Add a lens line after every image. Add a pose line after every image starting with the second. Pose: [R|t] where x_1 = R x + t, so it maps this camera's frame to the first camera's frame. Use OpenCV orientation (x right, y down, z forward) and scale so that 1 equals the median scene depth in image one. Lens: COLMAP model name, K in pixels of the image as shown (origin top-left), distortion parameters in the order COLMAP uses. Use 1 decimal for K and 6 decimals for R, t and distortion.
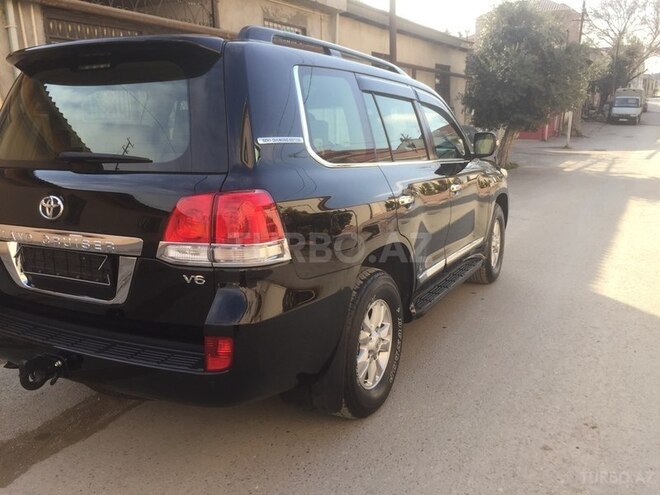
lens RADIAL K [[562.9, 0, 329.9], [0, 562.9, 247.7], [0, 0, 1]] dist [0.062822, -0.067681]
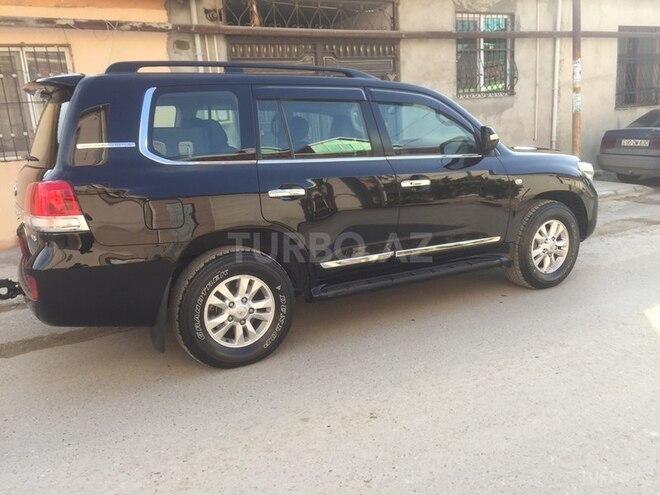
lens RADIAL K [[562.9, 0, 329.1], [0, 562.9, 246.0], [0, 0, 1]] dist [0.062822, -0.067681]
pose [[0.845691, 0.083321, -0.527129, 0.870259], [-0.075013, 0.996490, 0.037166, -0.027051], [0.528375, 0.008110, 0.848972, 0.075794]]
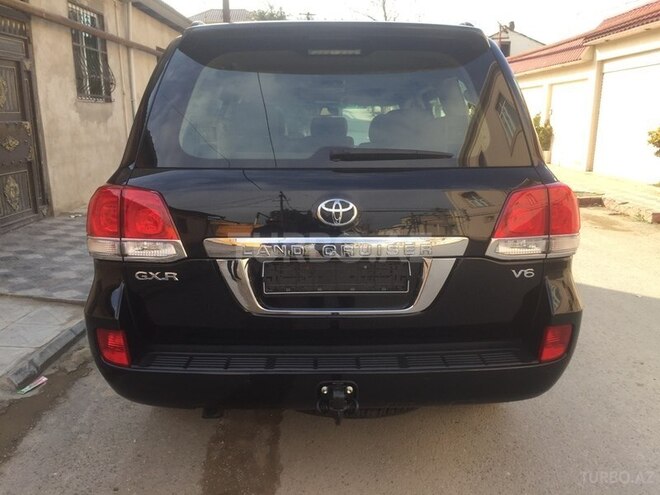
lens RADIAL K [[562.9, 0, 329.9], [0, 562.9, 247.8], [0, 0, 1]] dist [0.062822, -0.067681]
pose [[0.875057, -0.084448, 0.476596, -0.702690], [0.086215, 0.996110, 0.018205, -0.025455], [-0.476280, 0.025159, 0.878934, 0.194245]]
